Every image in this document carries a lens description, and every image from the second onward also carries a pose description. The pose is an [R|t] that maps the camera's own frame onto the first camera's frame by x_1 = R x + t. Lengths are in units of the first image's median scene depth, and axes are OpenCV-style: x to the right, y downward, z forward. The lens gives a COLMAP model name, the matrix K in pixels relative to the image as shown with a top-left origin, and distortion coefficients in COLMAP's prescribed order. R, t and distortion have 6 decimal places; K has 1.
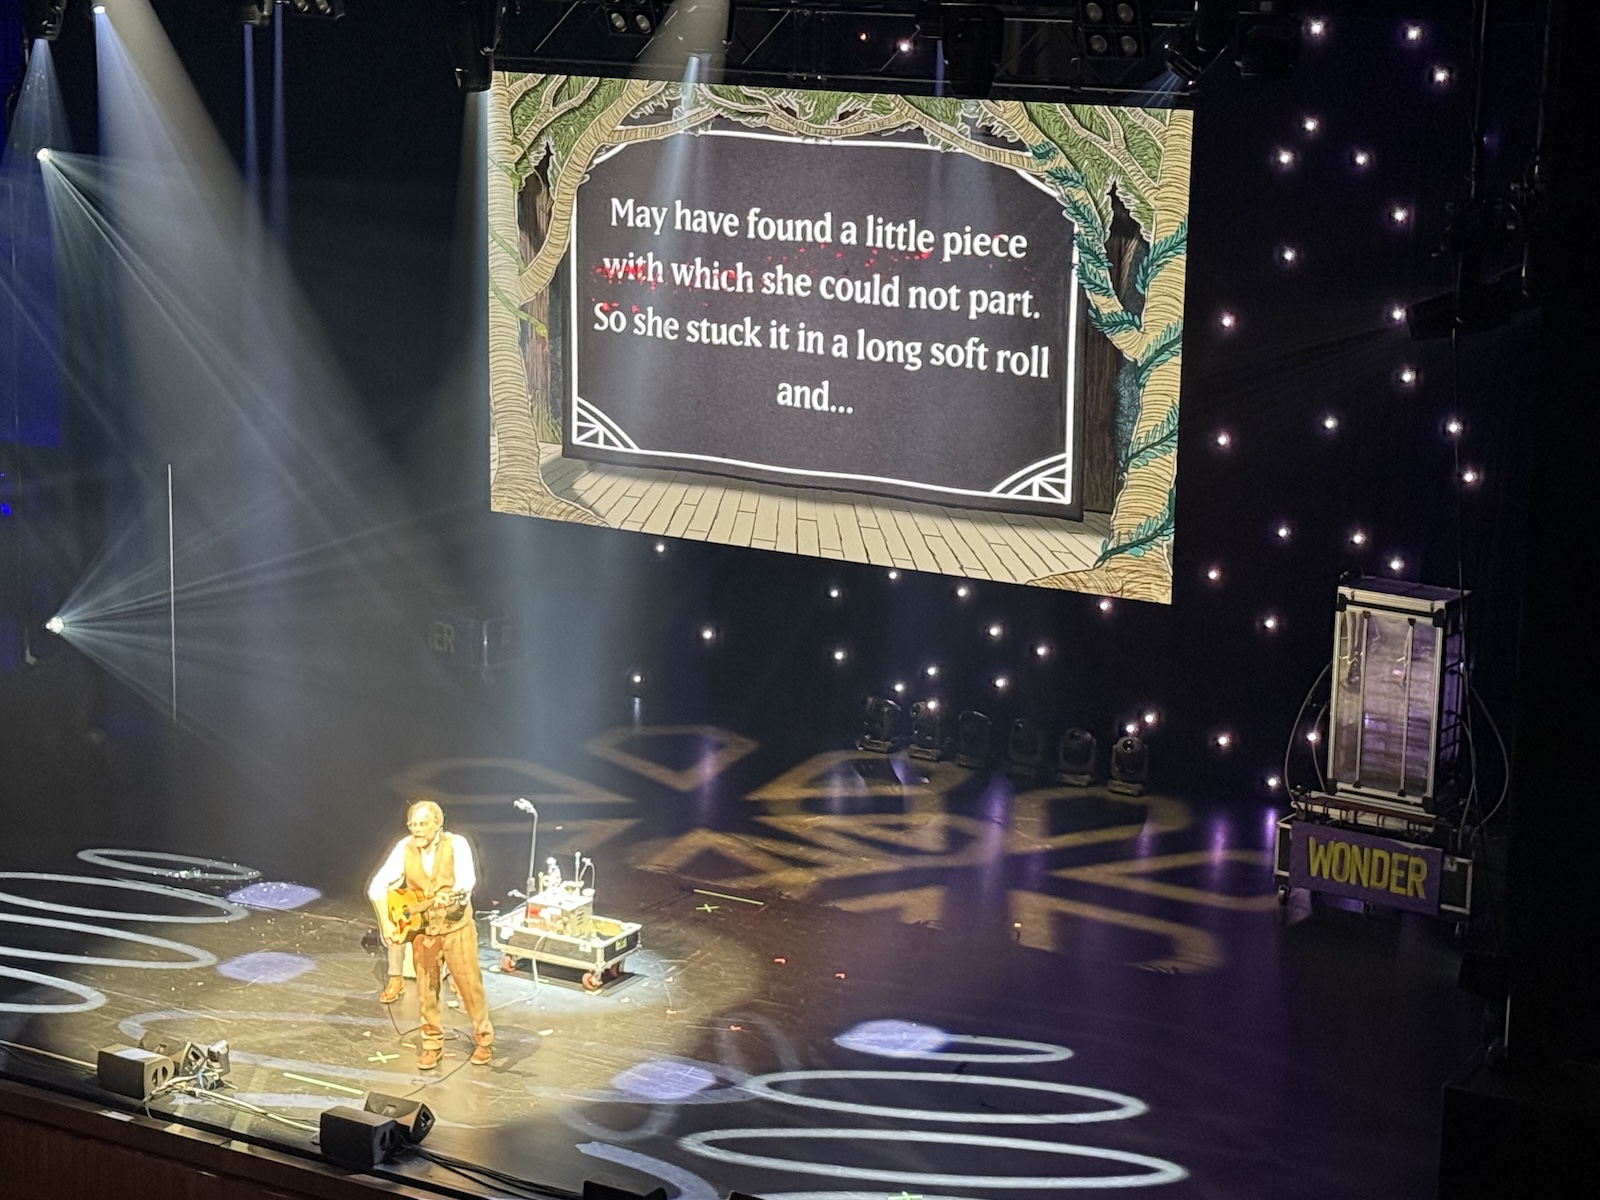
lens RADIAL K [[3267.3, 0, 803.9], [0, 3267.3, 612.7], [0, 0, 1]] dist [0.123570, 0.000000]
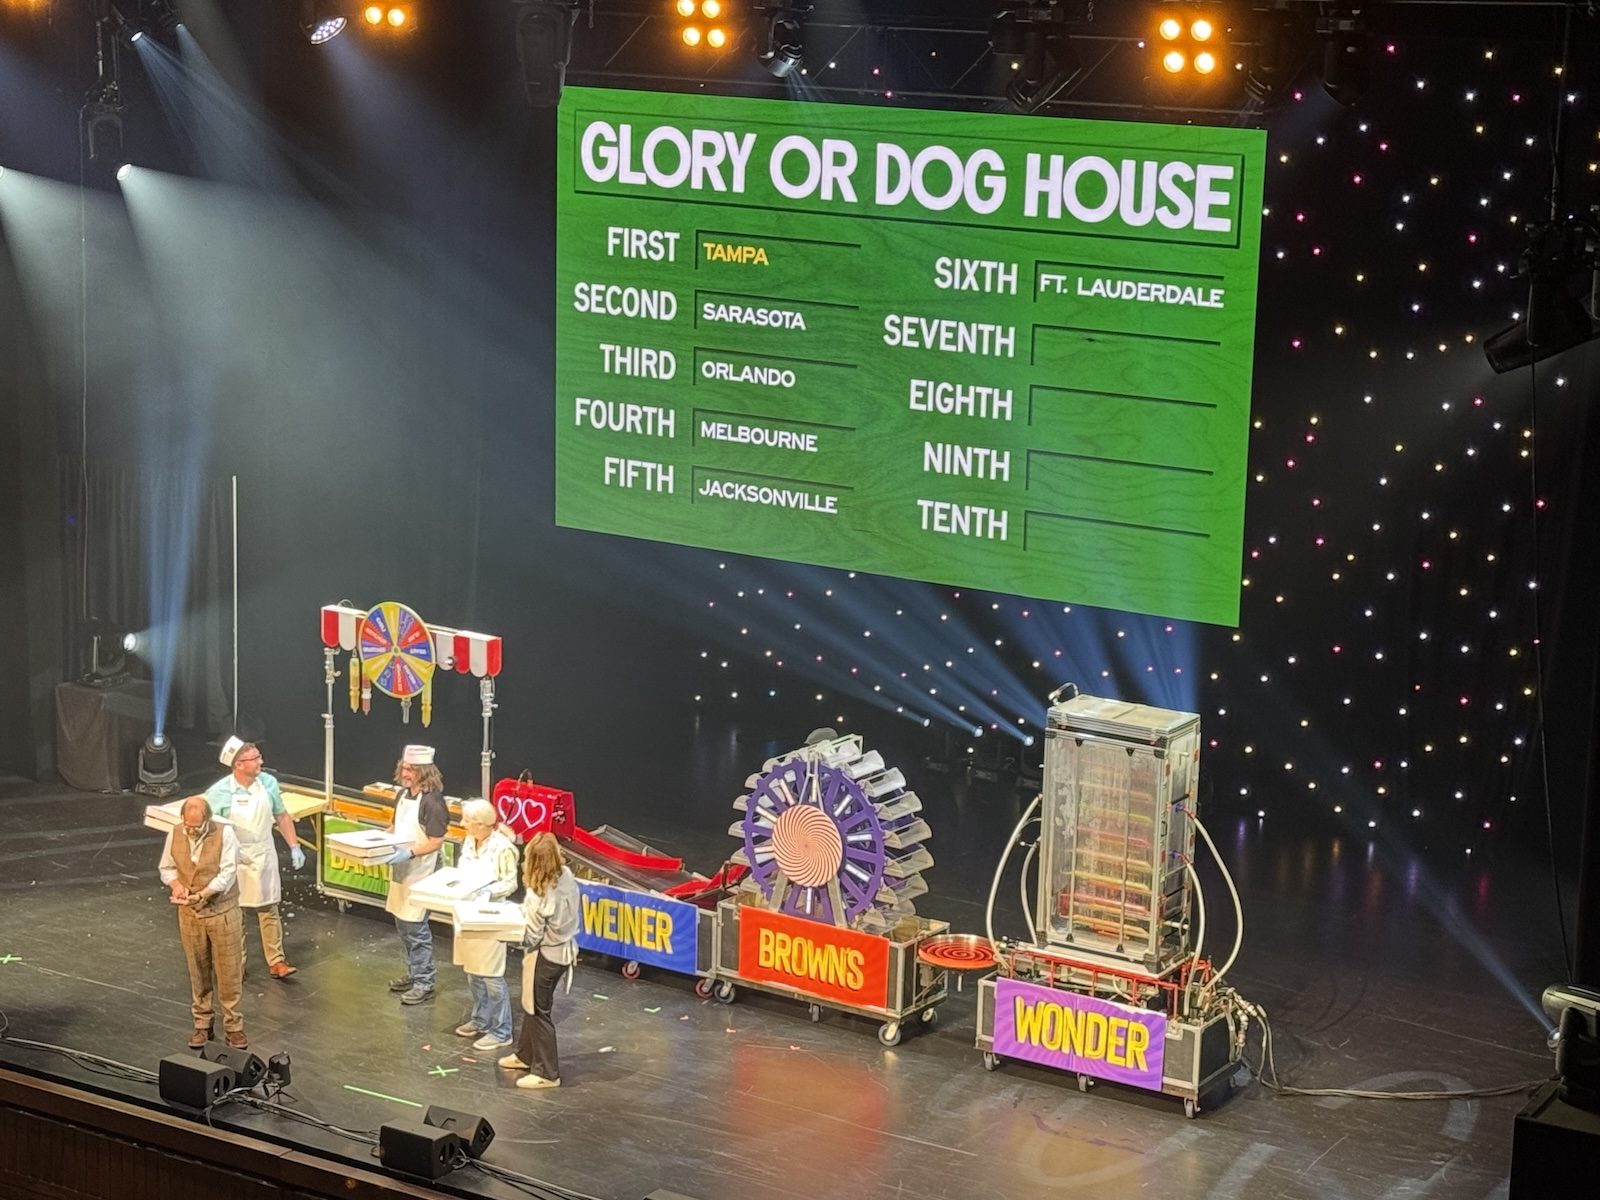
lens RADIAL K [[3285.1, 0, 805.9], [0, 3285.1, 590.0], [0, 0, 1]] dist [0.088092, 0.000000]
pose [[0.999754, 0.011210, -0.019122, 0.173161], [-0.011442, 0.999862, -0.012056, -0.042482], [0.018984, 0.012271, 0.999744, 0.195389]]
